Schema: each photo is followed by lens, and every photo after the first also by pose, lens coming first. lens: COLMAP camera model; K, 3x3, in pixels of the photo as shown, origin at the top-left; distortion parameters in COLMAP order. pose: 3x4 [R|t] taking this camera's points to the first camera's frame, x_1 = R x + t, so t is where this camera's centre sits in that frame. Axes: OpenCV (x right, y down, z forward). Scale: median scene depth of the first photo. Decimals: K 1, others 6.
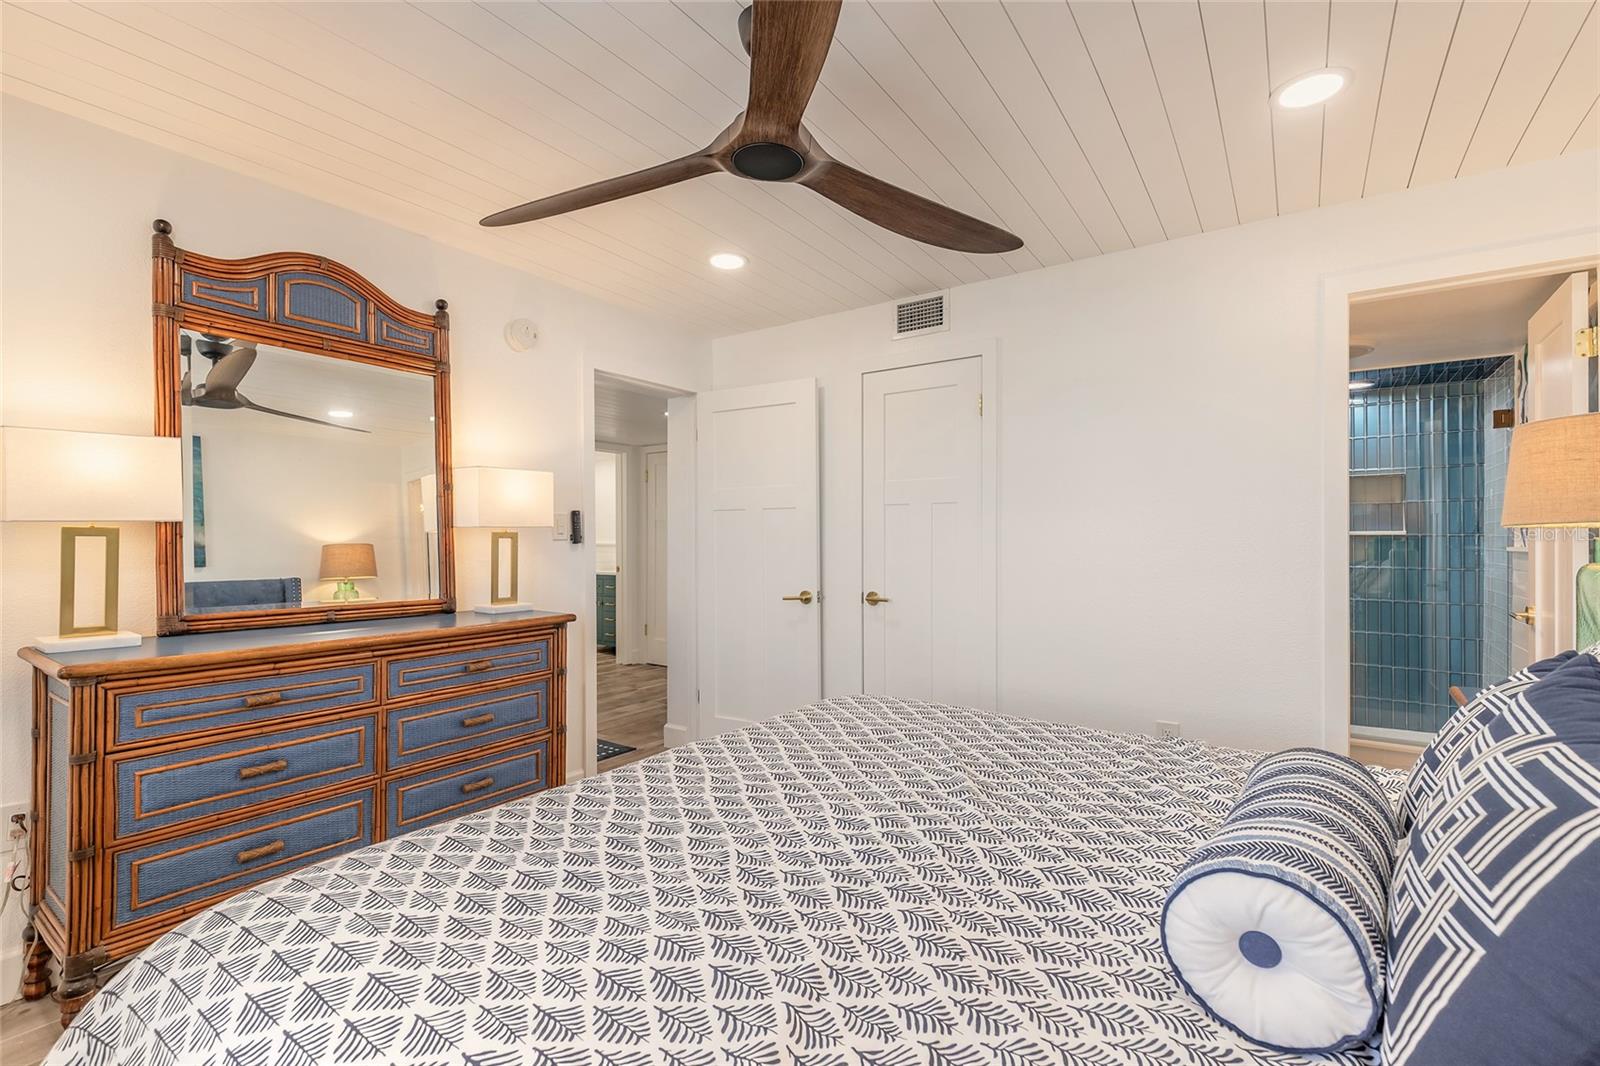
lens RADIAL K [[729.8, 0, 796.3], [0, 729.8, 537.9], [0, 0, 1]] dist [0.006520, -0.000217]
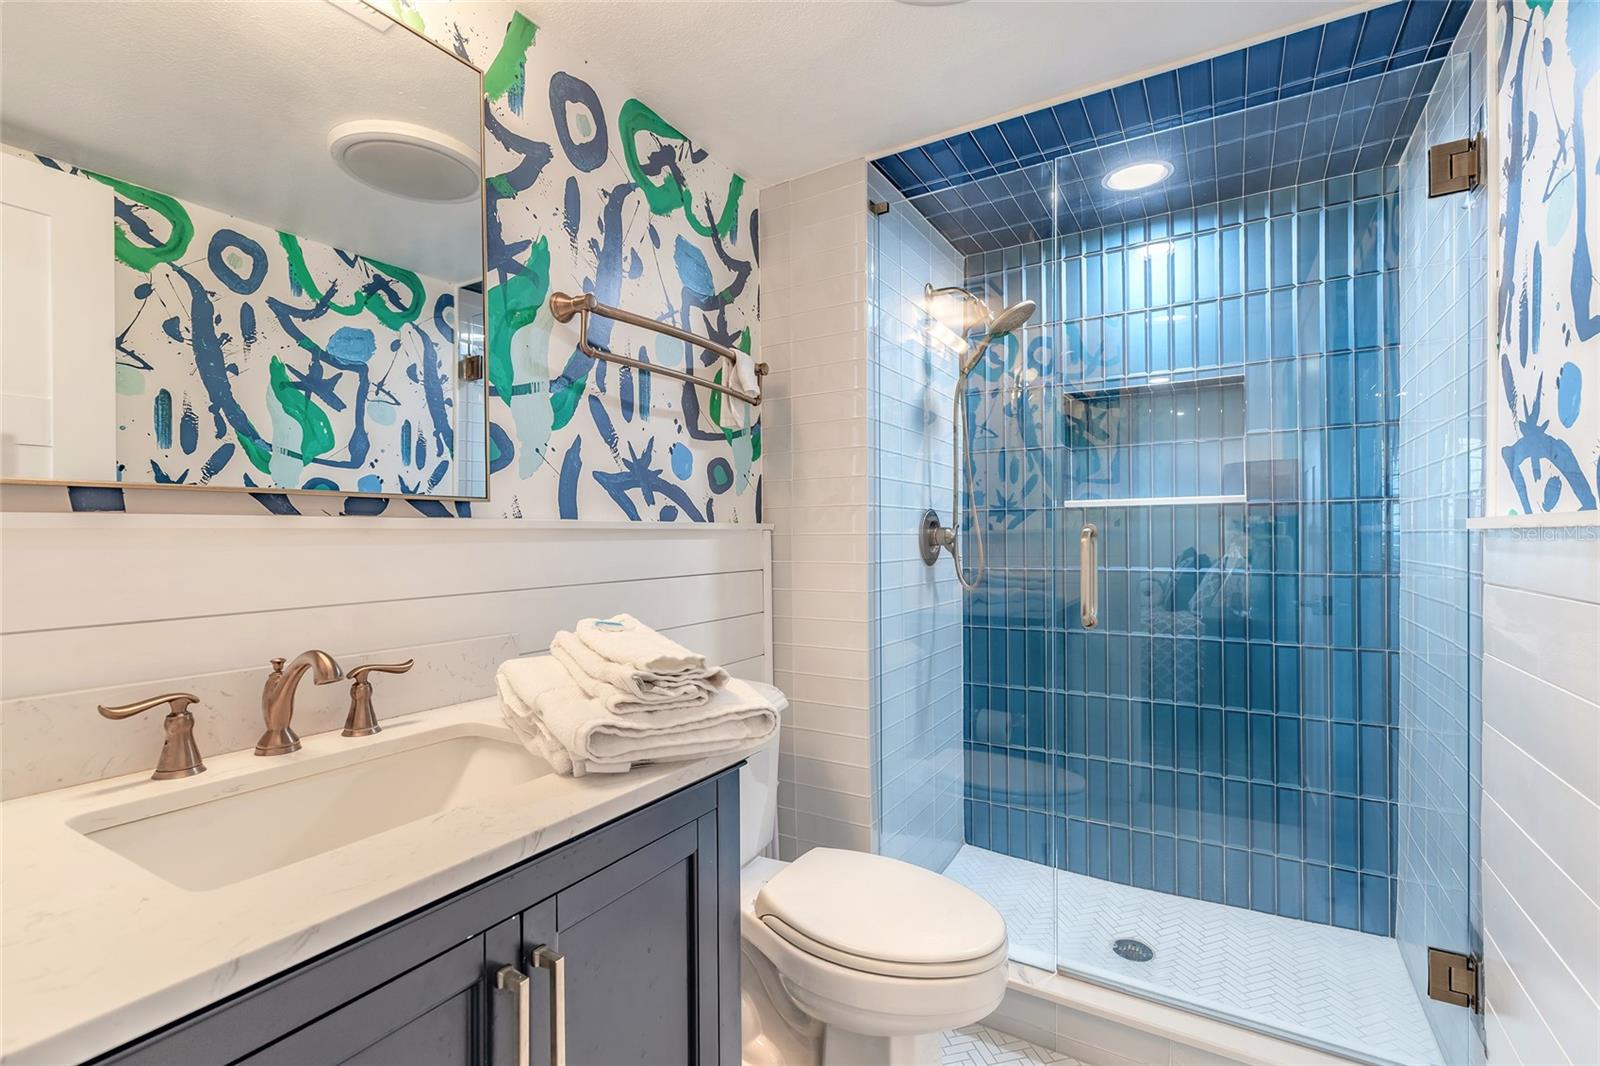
lens RADIAL K [[729.8, 0, 796.3], [0, 729.8, 537.9], [0, 0, 1]] dist [0.006520, -0.000217]
pose [[0.996878, -0.009221, 0.078418, 0.523284], [0.008691, 0.999937, 0.007087, 0.014434], [-0.078478, -0.006383, 0.996895, 0.570567]]
